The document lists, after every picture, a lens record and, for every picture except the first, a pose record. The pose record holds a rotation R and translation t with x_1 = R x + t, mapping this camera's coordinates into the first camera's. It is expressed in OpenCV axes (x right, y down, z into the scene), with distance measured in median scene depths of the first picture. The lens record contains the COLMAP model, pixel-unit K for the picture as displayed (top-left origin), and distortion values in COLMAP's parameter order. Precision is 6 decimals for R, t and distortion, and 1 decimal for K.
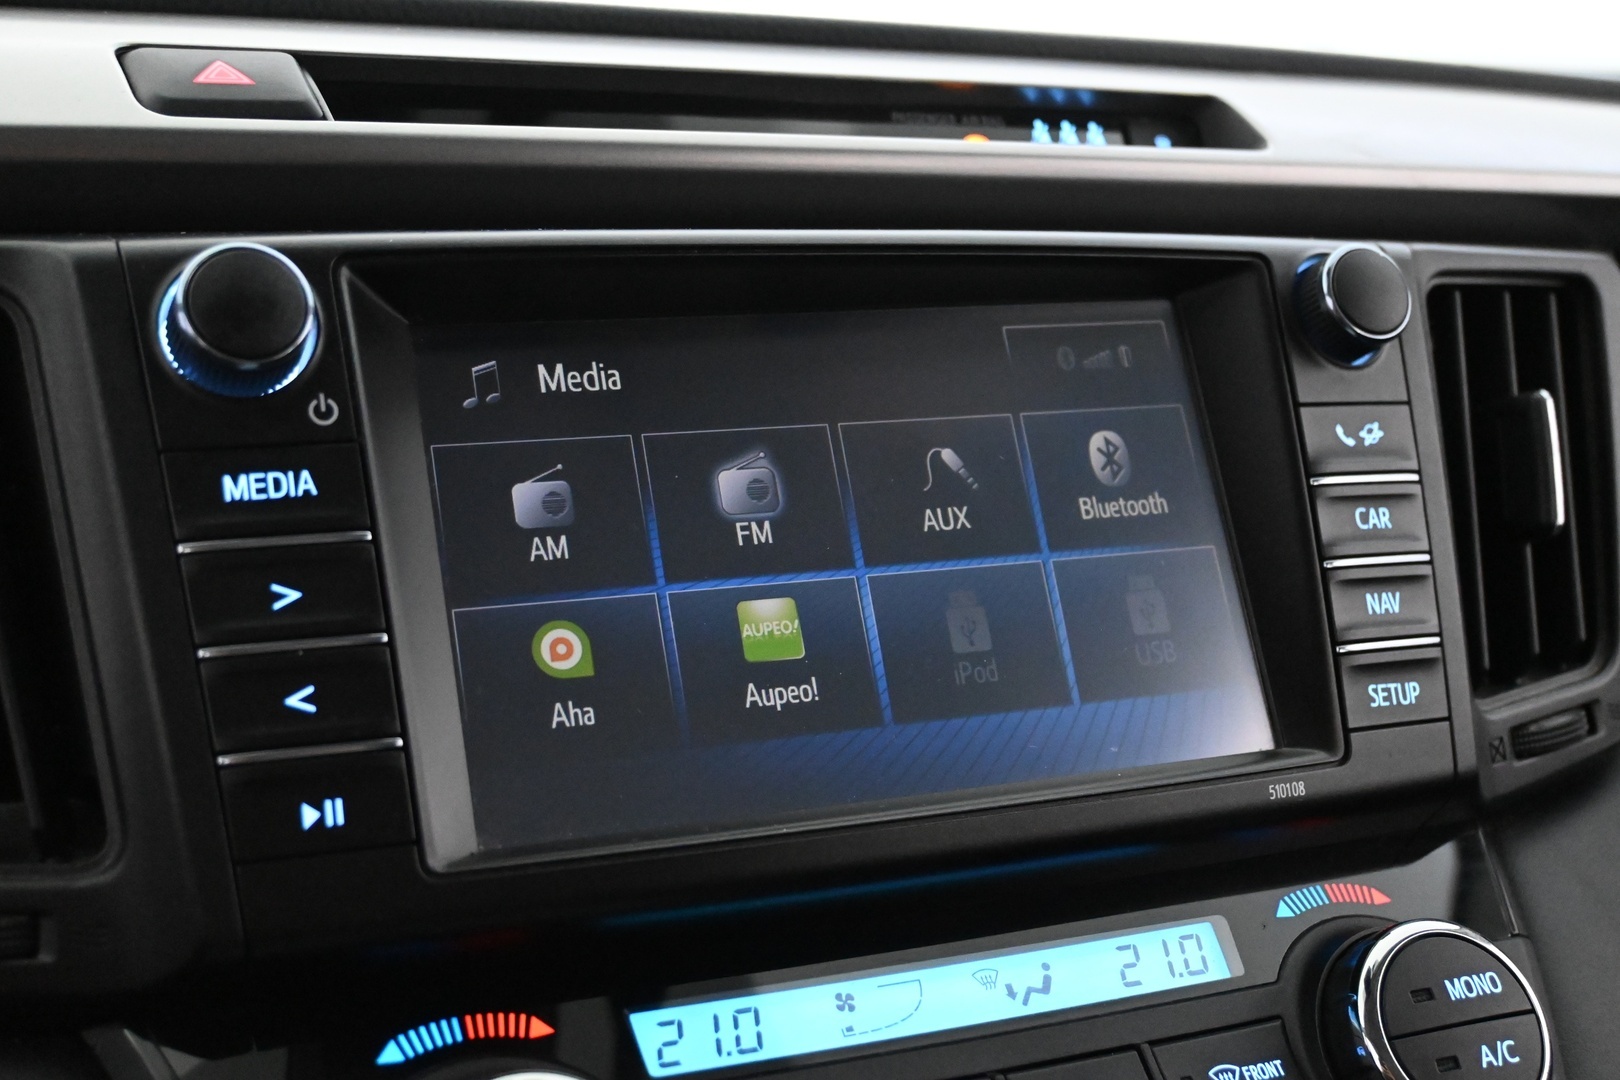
lens RADIAL K [[2045.6, 0, 810.0], [0, 2045.6, 540.0], [0, 0, 1]] dist [0.005731, -0.025450]
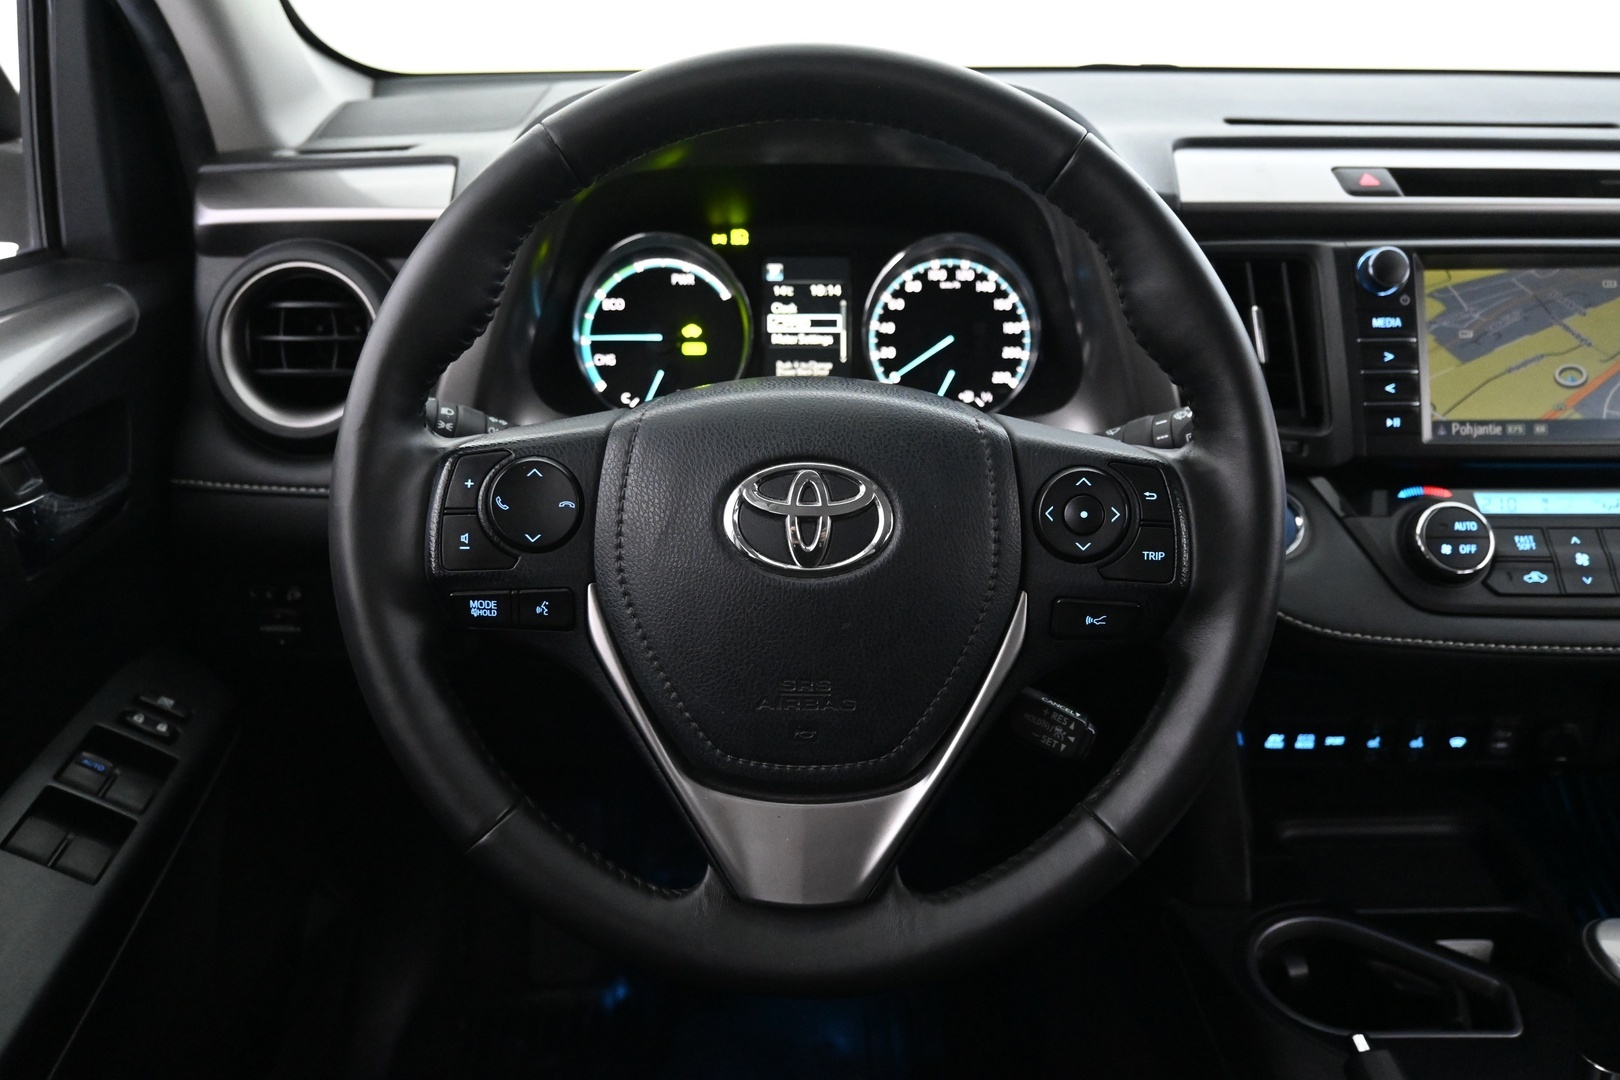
lens RADIAL K [[1293.4, 0, 810.0], [0, 1293.4, 540.0], [0, 0, 1]] dist [-0.009687, -0.004291]
pose [[0.921366, 0.136859, -0.363805, -0.281120], [-0.058495, 0.974125, 0.218309, -0.075522], [0.384269, -0.179862, 0.905531, -1.169638]]
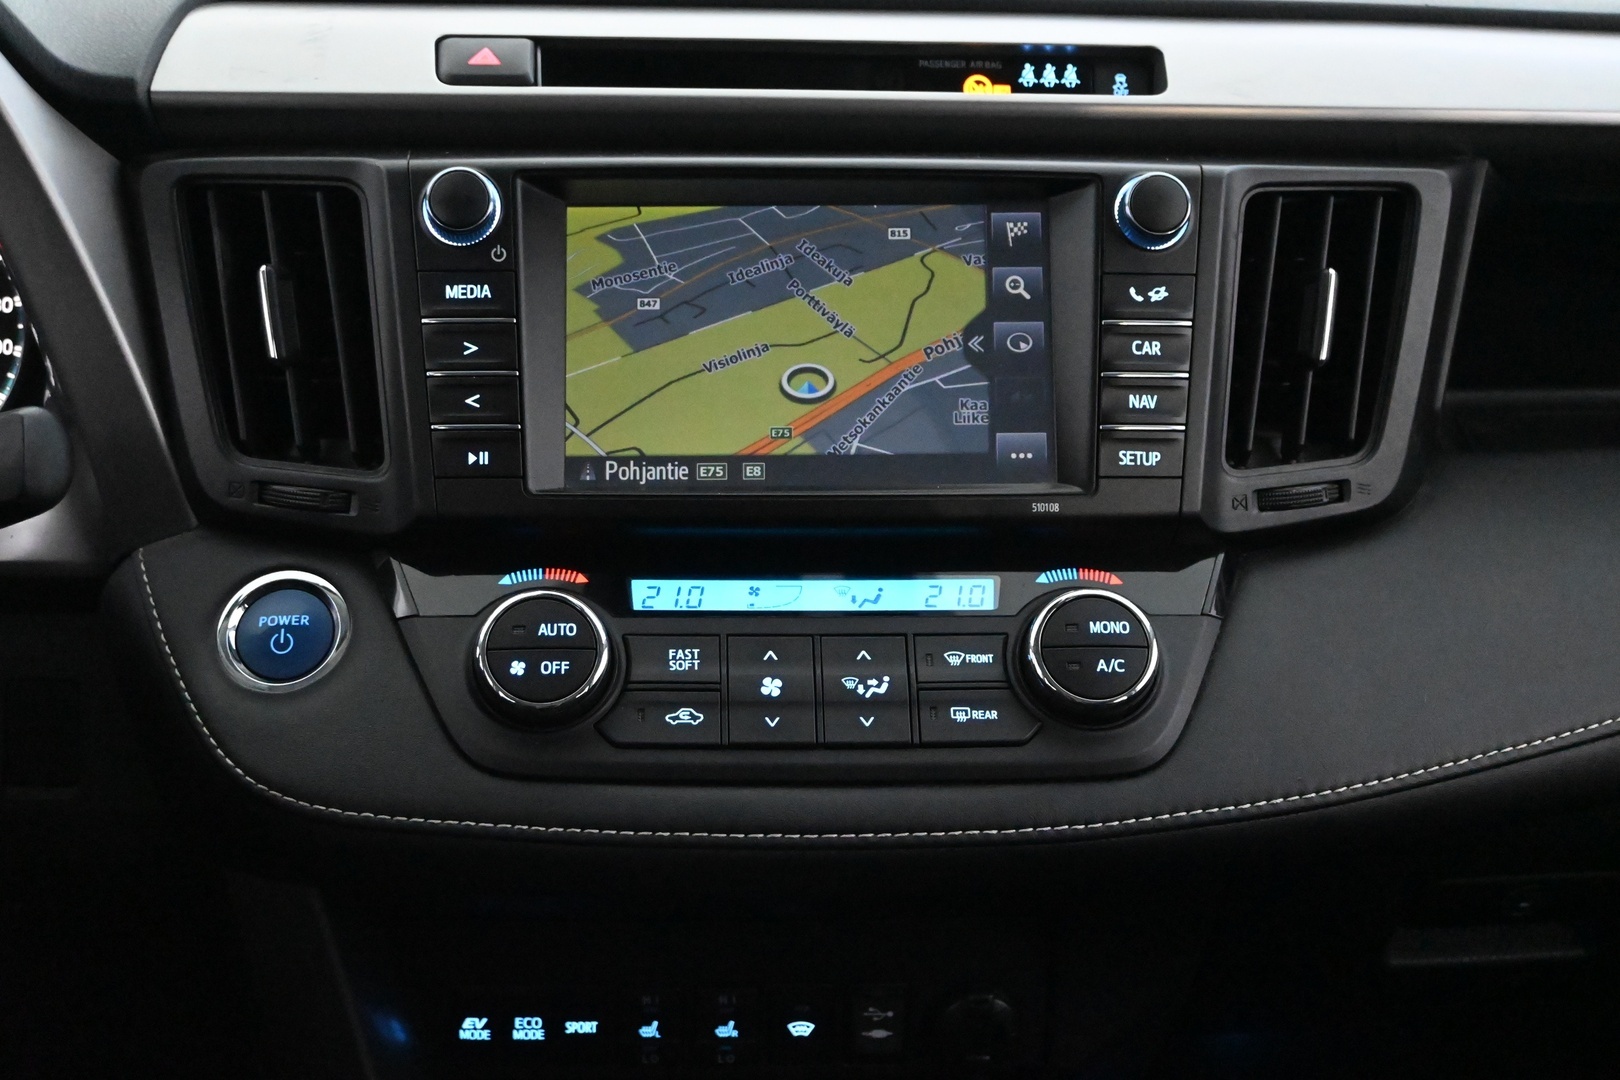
lens RADIAL K [[2586.2, 0, 810.0], [0, 2586.2, 540.0], [0, 0, 1]] dist [0.032429, -0.047039]
pose [[0.934992, 0.105556, -0.338598, 0.814805], [-0.064642, 0.989412, 0.129943, -0.120366], [0.348729, -0.099608, 0.931915, -1.102125]]
